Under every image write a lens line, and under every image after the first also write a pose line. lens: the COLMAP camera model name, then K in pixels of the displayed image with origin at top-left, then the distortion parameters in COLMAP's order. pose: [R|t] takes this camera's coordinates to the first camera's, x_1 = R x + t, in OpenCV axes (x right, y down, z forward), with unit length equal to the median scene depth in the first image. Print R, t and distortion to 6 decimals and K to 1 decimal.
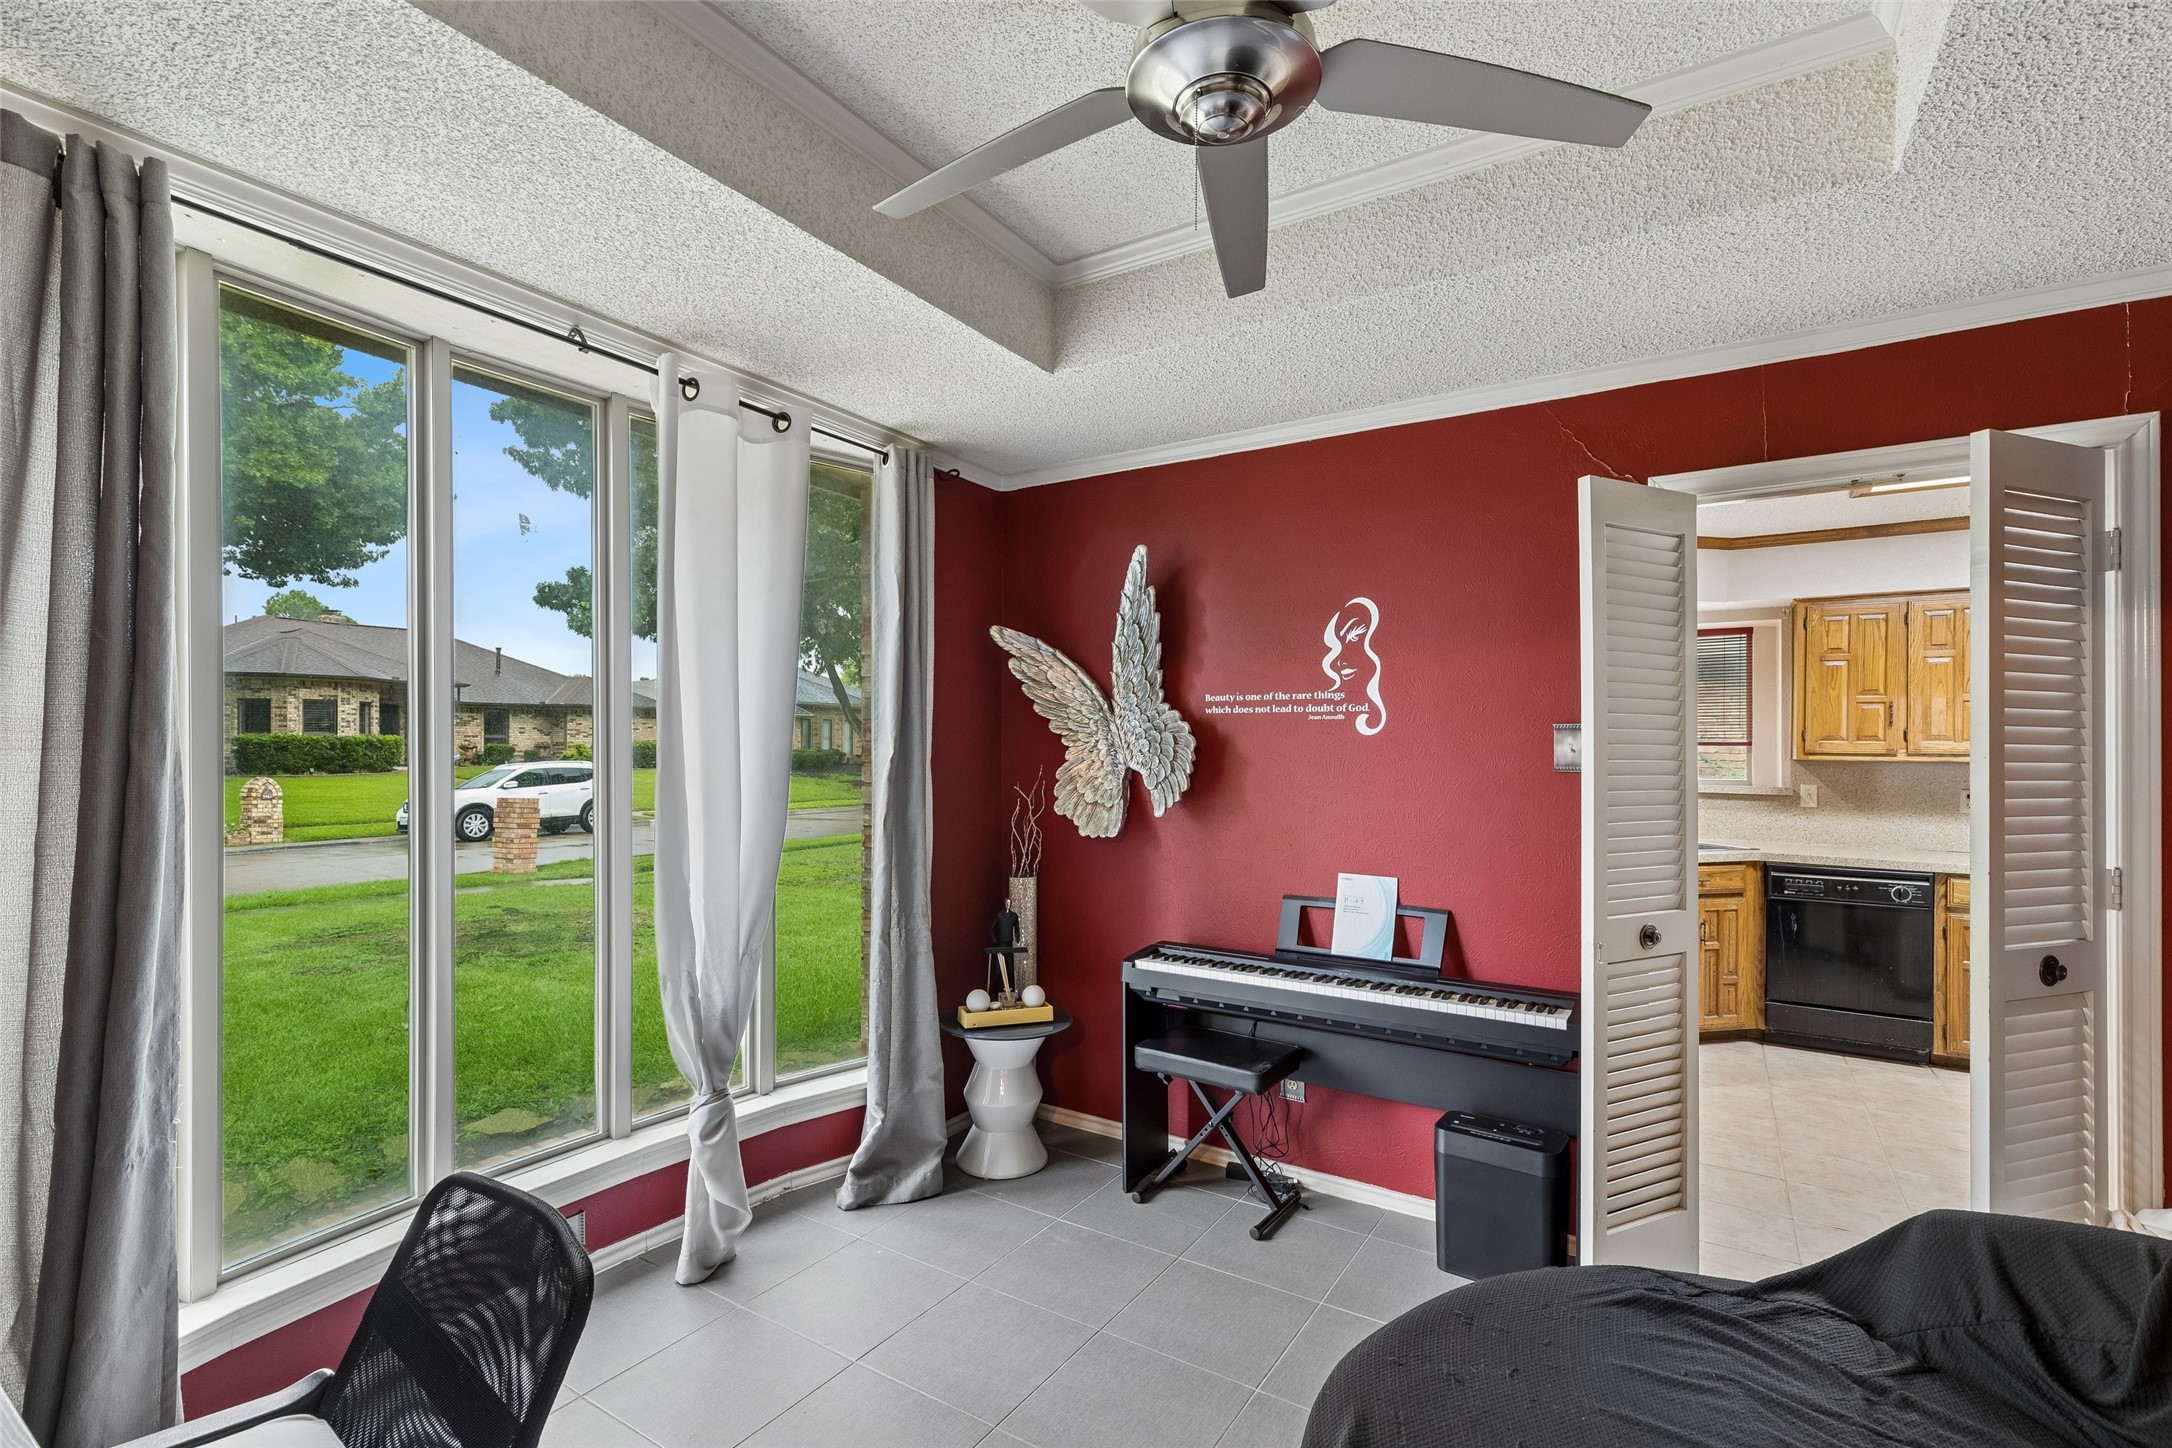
lens RADIAL K [[976.6, 0, 1100.1], [0, 976.6, 739.2], [0, 0, 1]] dist [0.011201, -0.002659]
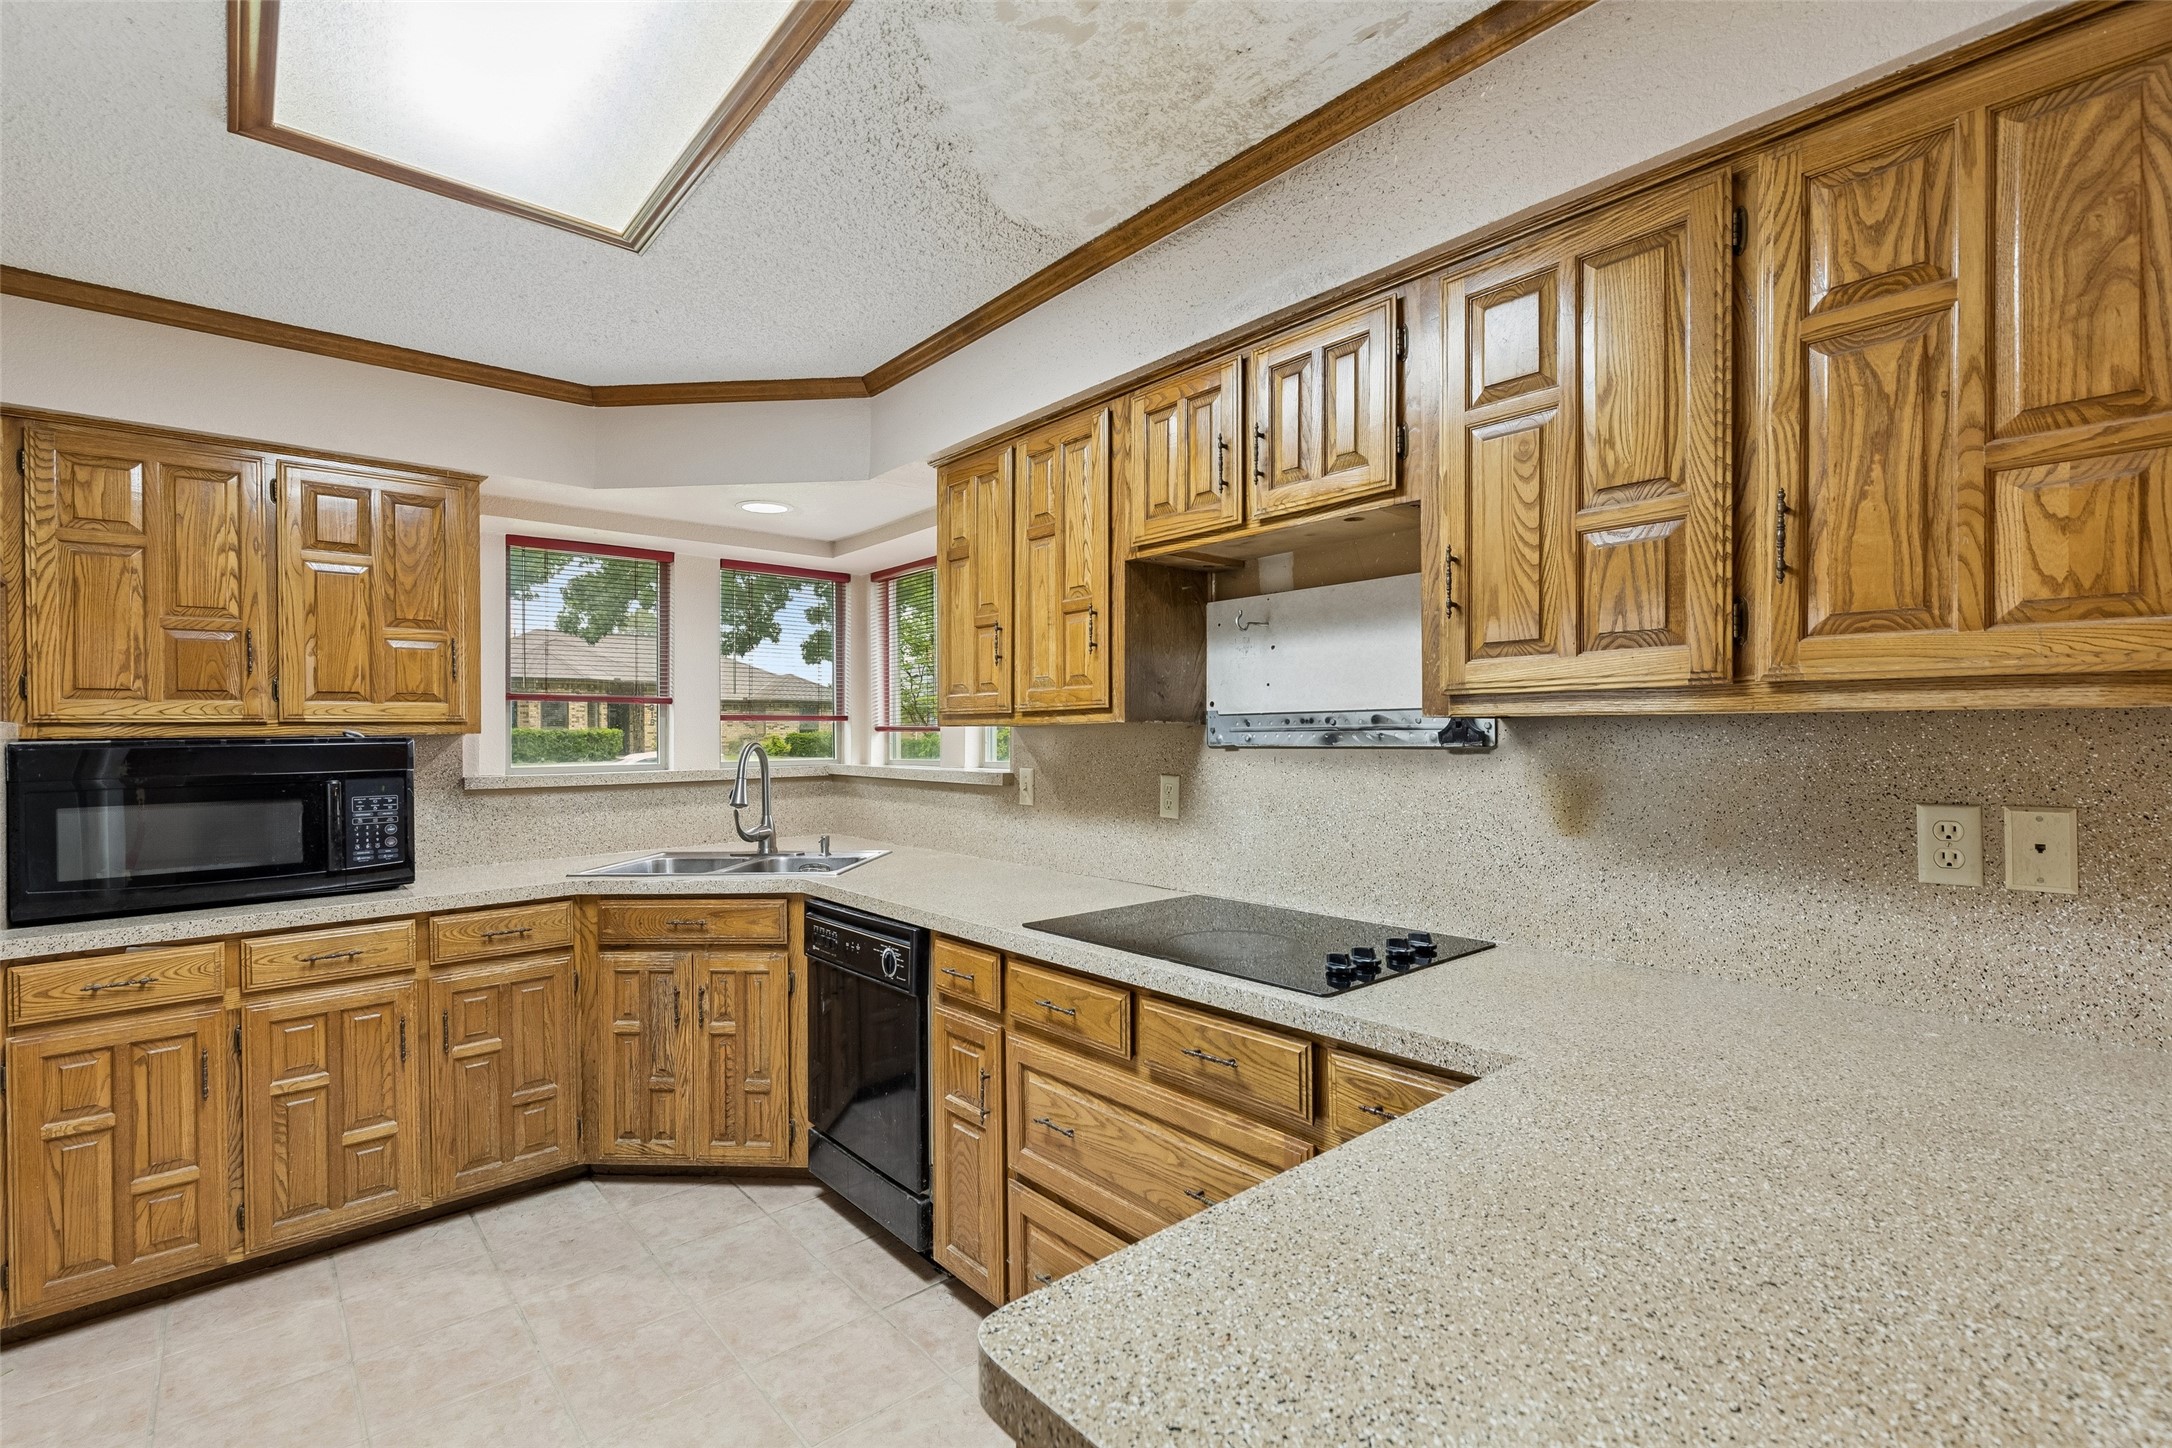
lens RADIAL K [[976.6, 0, 1095.0], [0, 976.6, 731.5], [0, 0, 1]] dist [0.011201, -0.002659]
pose [[0.959435, -0.009611, -0.281767, 0.978151], [0.010264, 0.999947, 0.000842, 0.024923], [0.281744, -0.003700, 0.959482, 0.455303]]
